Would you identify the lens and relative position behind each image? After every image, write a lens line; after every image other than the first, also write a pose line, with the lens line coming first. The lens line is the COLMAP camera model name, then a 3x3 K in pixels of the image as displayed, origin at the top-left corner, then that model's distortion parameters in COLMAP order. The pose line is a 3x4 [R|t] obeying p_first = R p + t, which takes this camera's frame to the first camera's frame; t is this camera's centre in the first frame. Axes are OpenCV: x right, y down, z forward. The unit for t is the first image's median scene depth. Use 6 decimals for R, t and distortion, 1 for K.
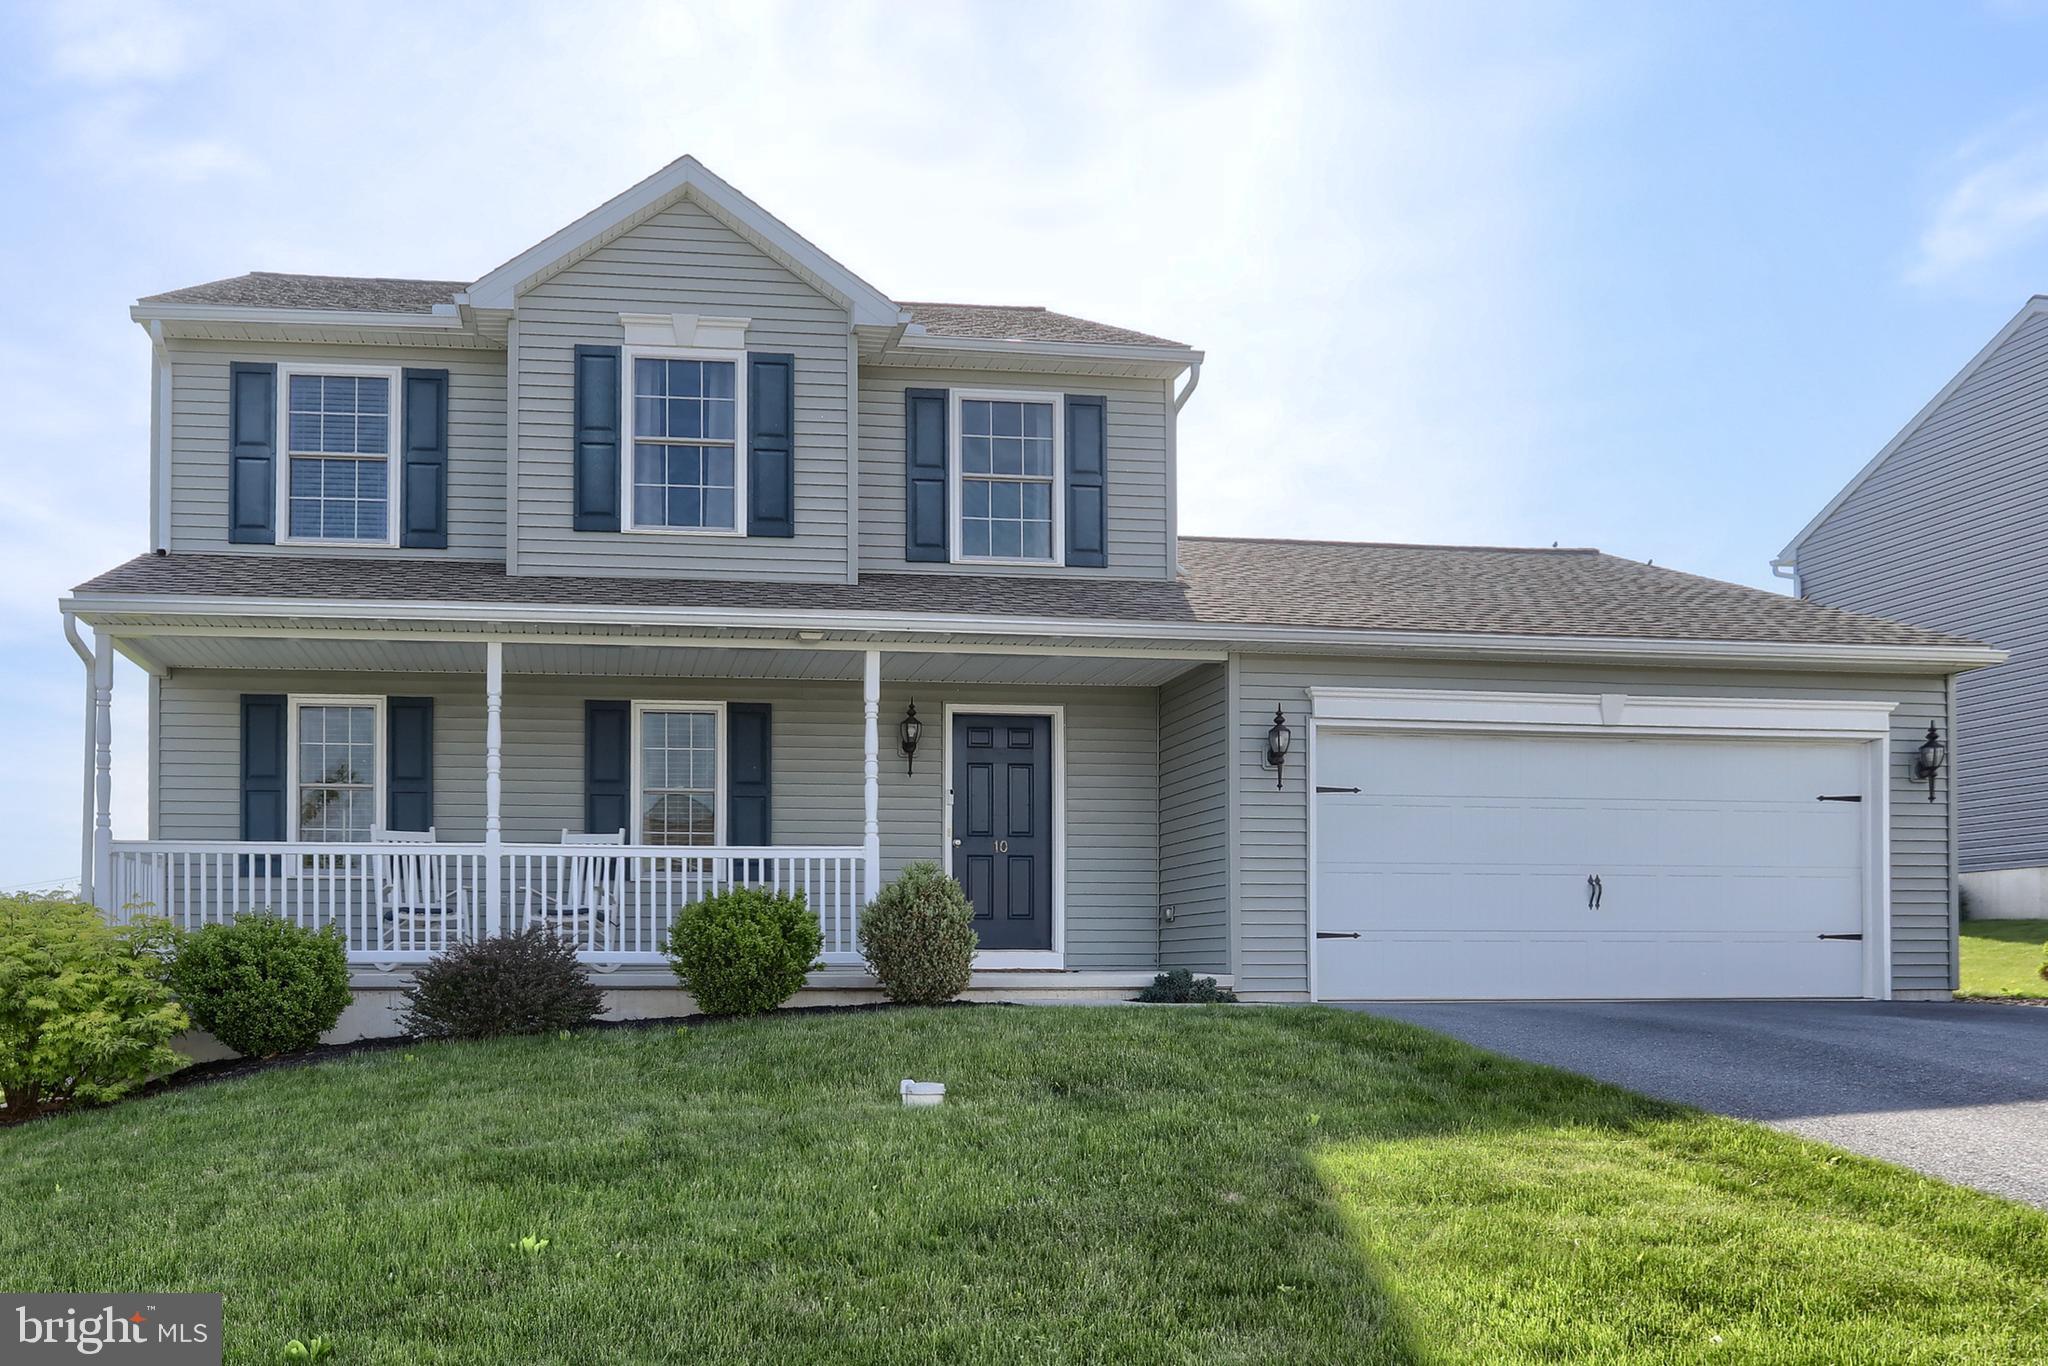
lens RADIAL K [[1749.6, 0, 744.7], [0, 1749.6, 963.6], [0, 0, 1]] dist [-0.028628, 0.002331]
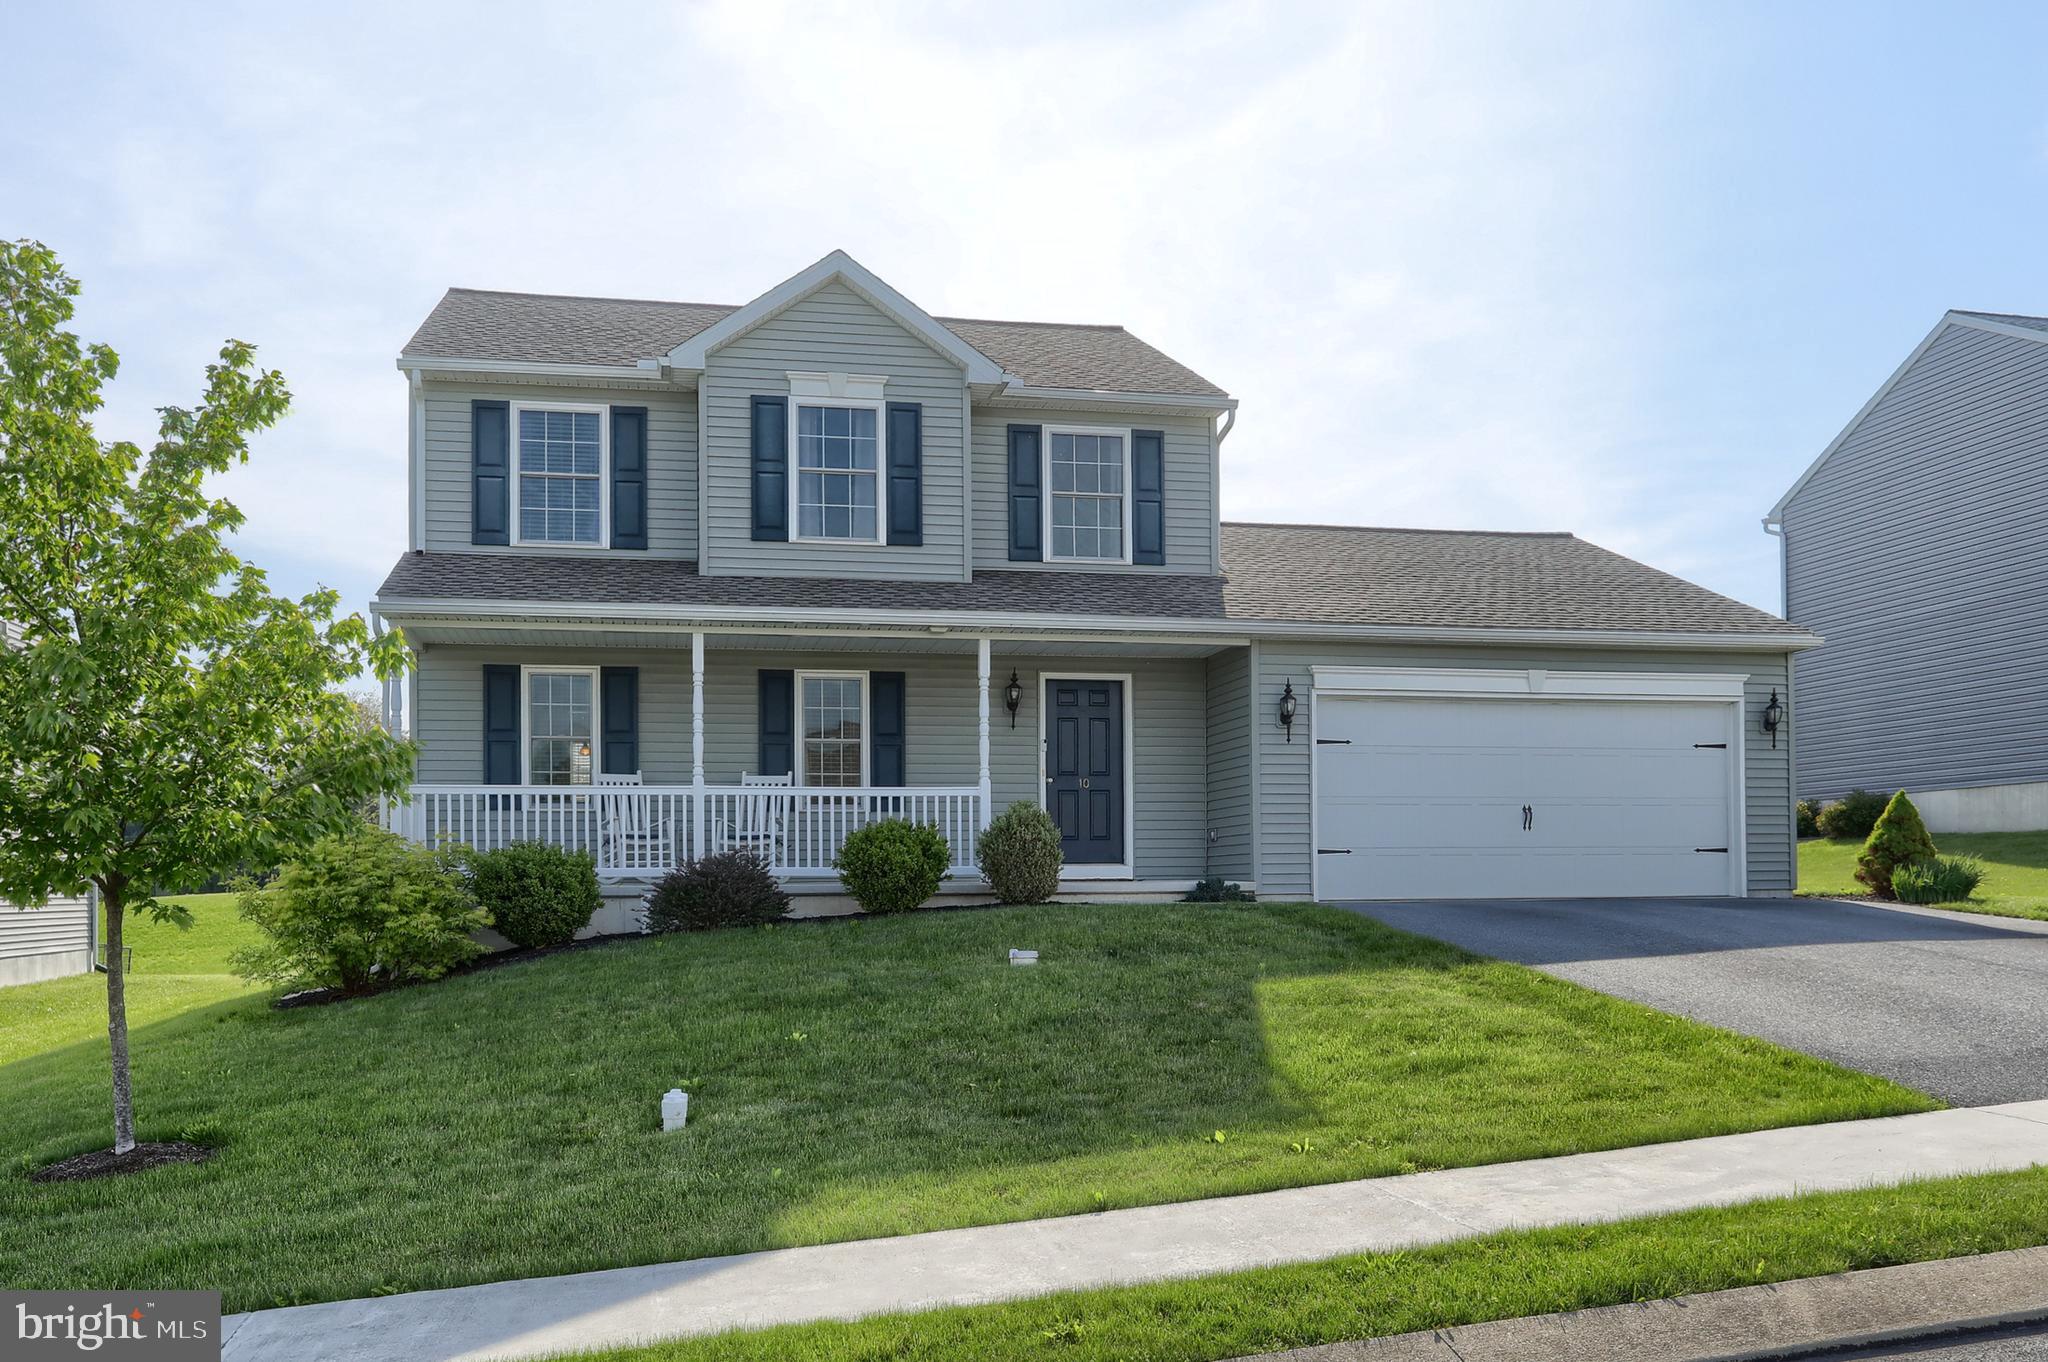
lens RADIAL K [[1947.4, 0, 1023.0], [0, 1947.4, 871.8], [0, 0, 1]] dist [-0.002357, -0.005039]
pose [[0.994976, -0.007119, 0.099860, -0.043323], [0.007607, 0.999961, -0.004505, 0.004080], [-0.099825, 0.005242, 0.994991, -0.439357]]
